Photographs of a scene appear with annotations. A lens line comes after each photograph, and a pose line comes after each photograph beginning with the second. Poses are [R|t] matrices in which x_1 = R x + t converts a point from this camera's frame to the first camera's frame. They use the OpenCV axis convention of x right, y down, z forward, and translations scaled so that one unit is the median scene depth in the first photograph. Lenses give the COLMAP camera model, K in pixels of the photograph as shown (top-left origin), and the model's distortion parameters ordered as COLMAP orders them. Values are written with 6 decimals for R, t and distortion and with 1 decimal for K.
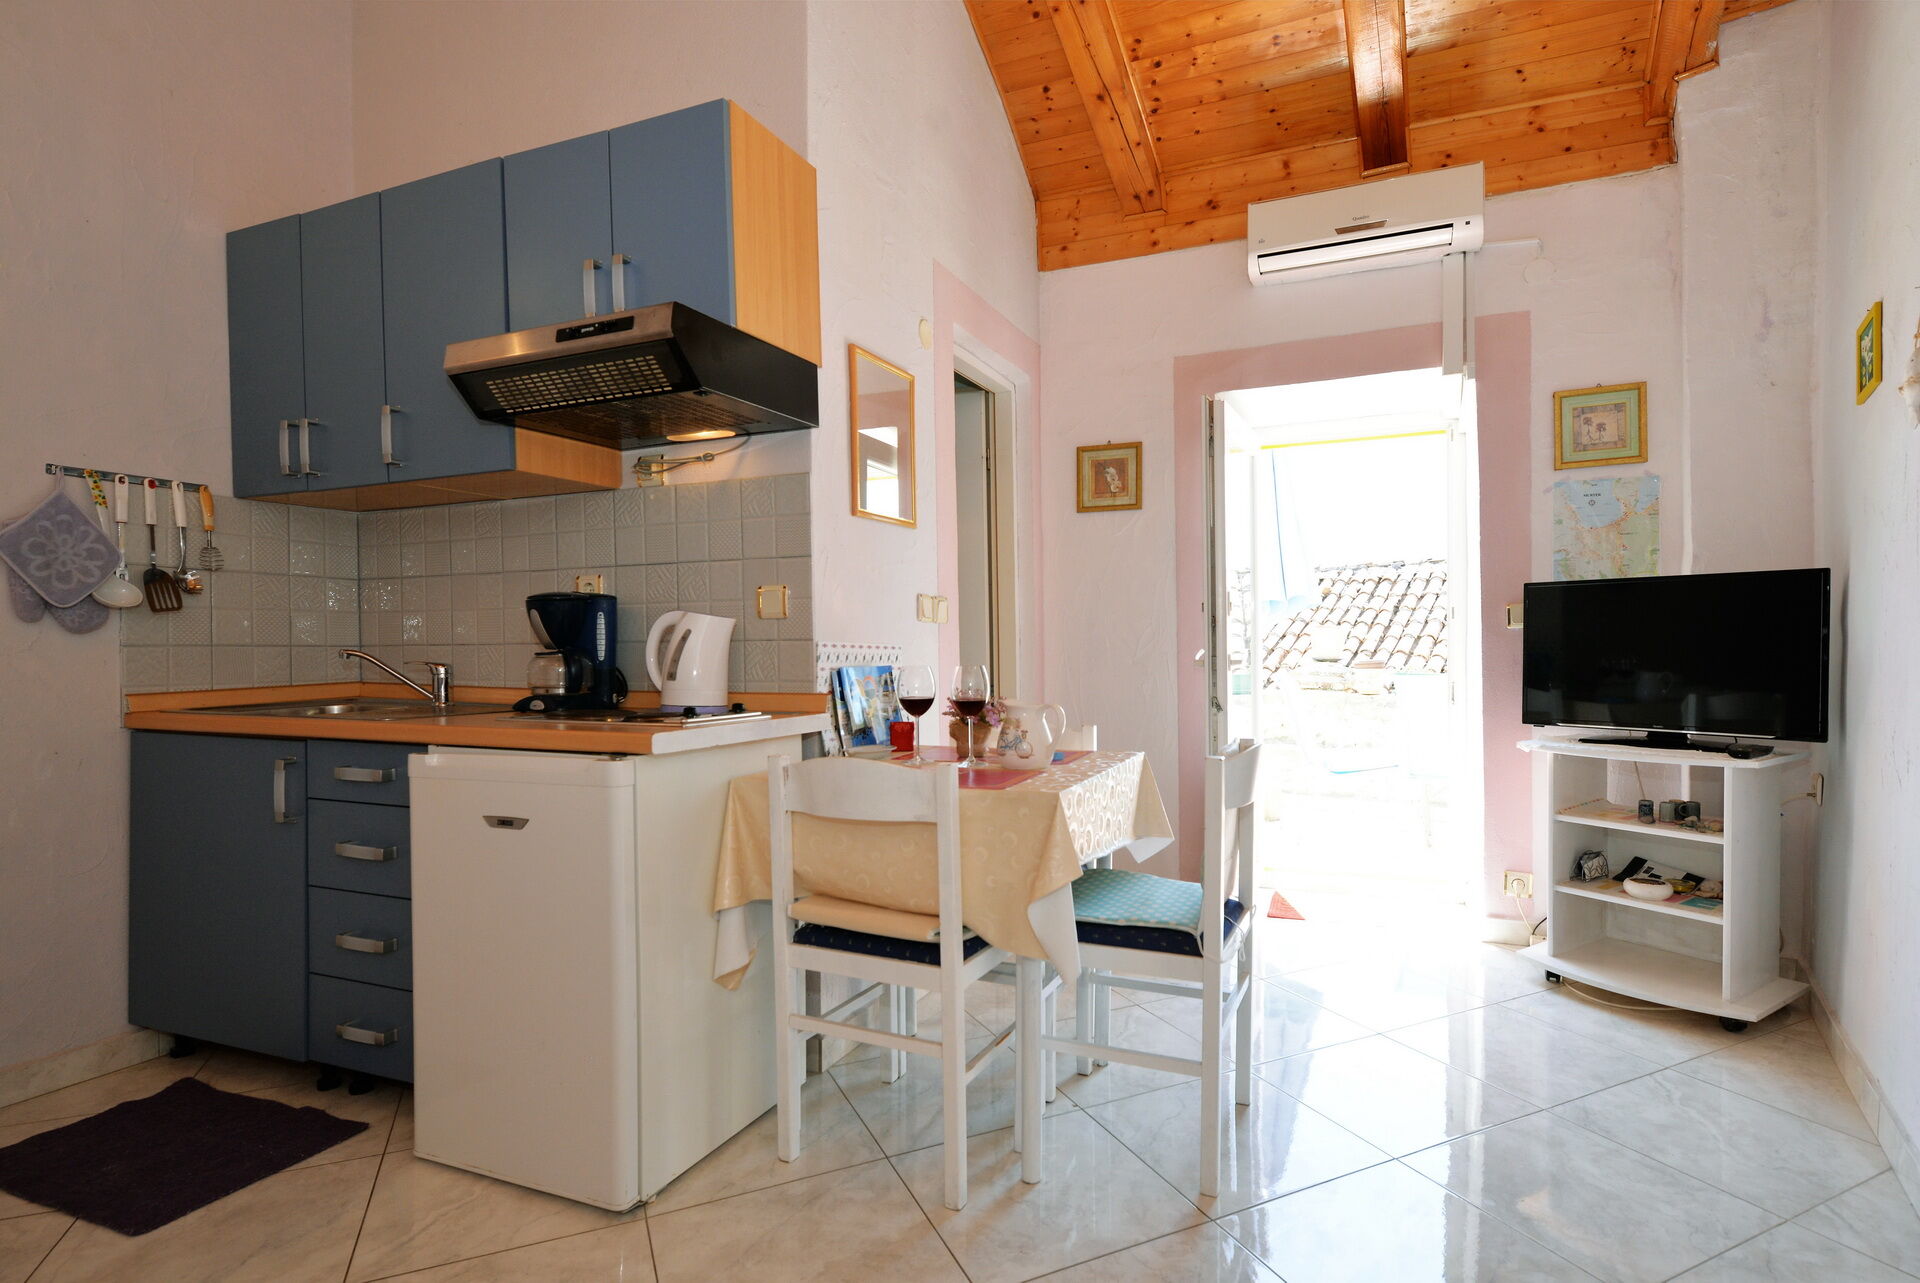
lens RADIAL K [[957.3, 0, 958.3], [0, 957.3, 645.2], [0, 0, 1]] dist [-0.017230, 0.000442]
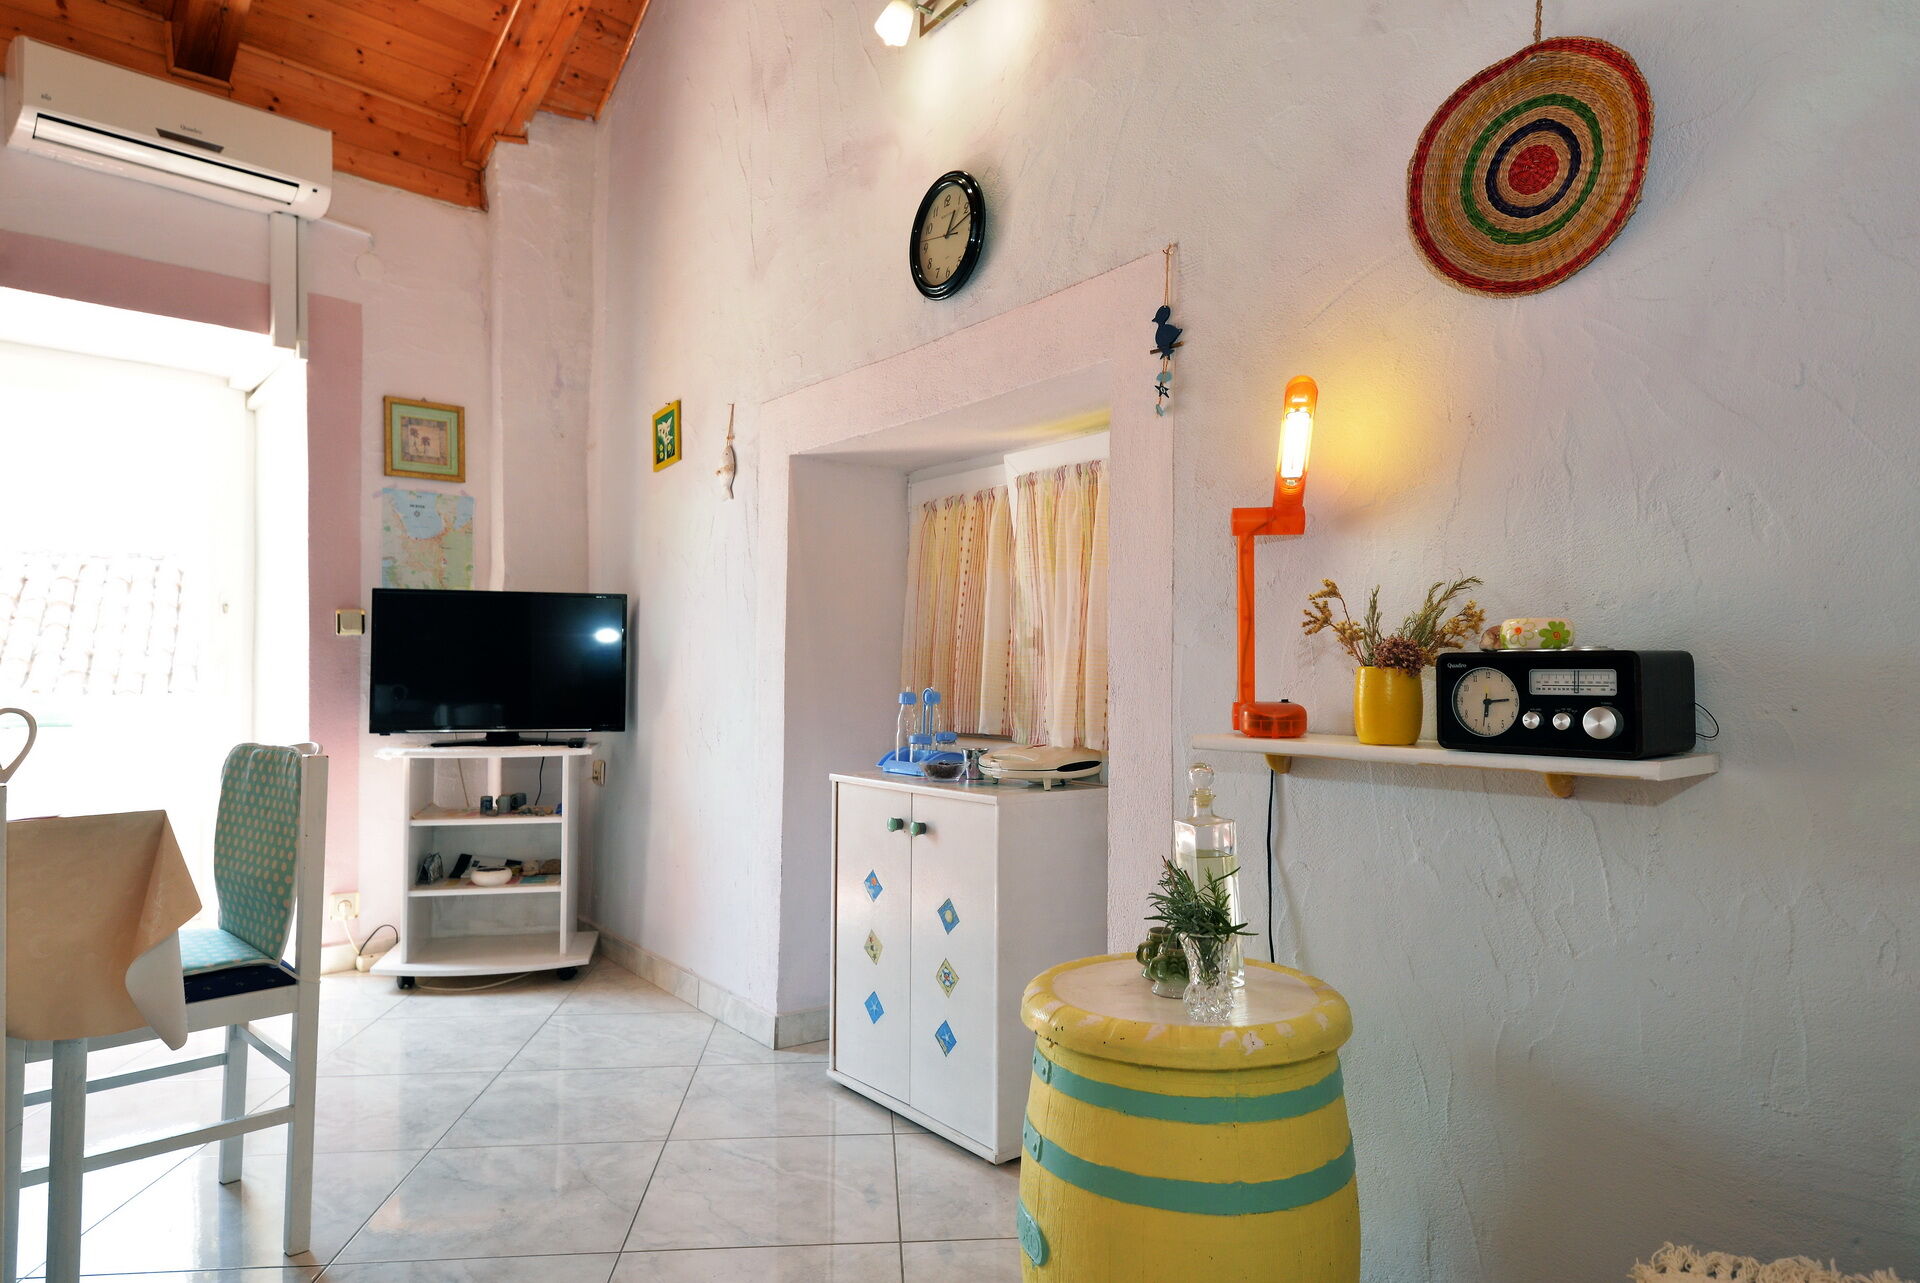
lens RADIAL K [[1192.1, 0, 970.6], [0, 1192.1, 651.3], [0, 0, 1]] dist [0.009830, -0.004484]
pose [[0.322903, 0.024404, 0.946117, -0.355634], [-0.005128, 0.999698, -0.024036, 0.025464], [-0.946418, 0.002909, 0.322930, 0.030017]]
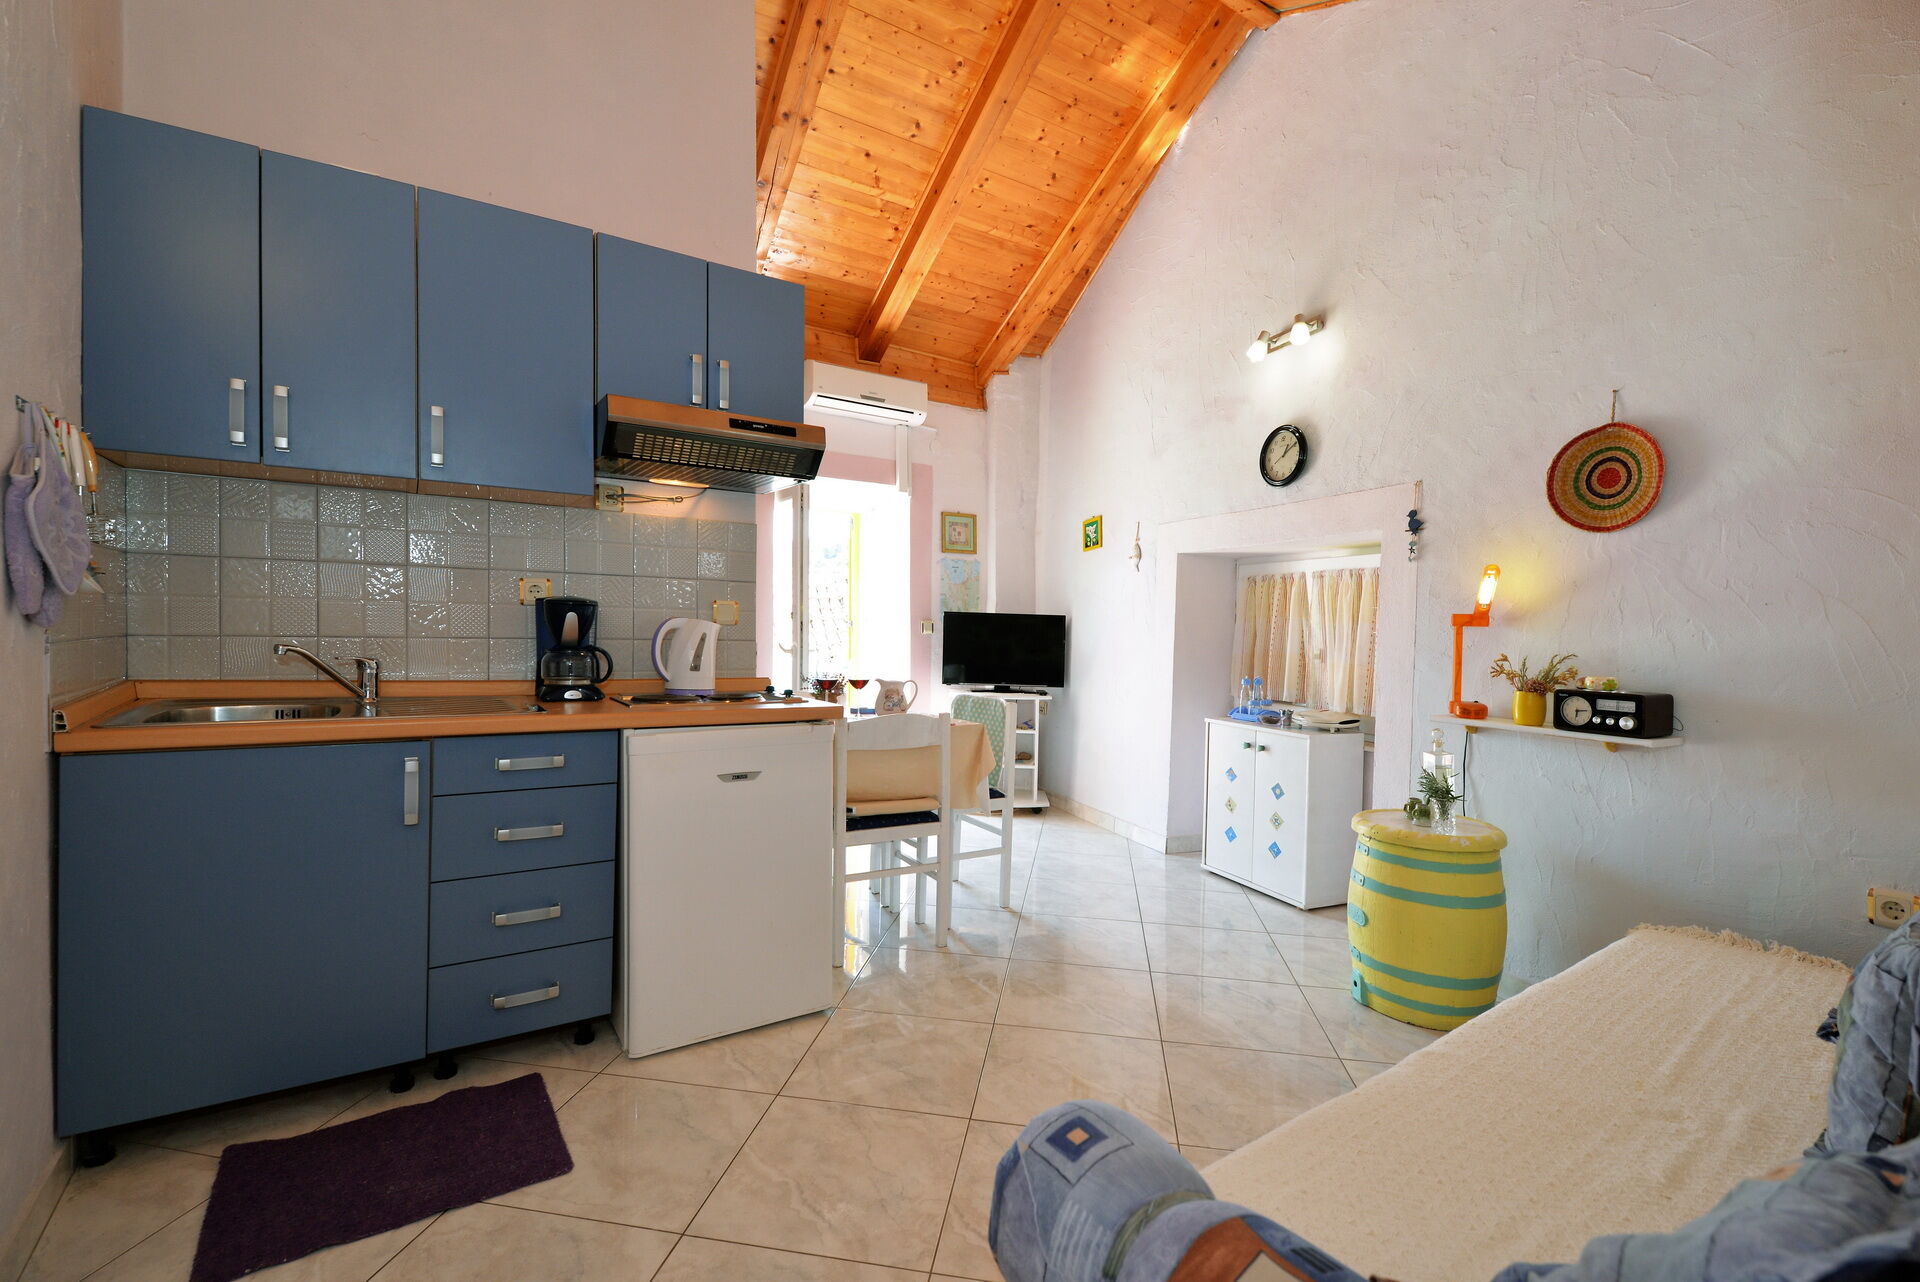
lens RADIAL K [[831.1, 0, 928.4], [0, 831.1, 638.9], [0, 0, 1]] dist [-0.027537, -0.002597]
pose [[0.570591, 0.010869, 0.821163, -0.811982], [-0.029420, 0.999541, 0.007212, -0.020715], [-0.820707, -0.028274, 0.570649, 0.053873]]
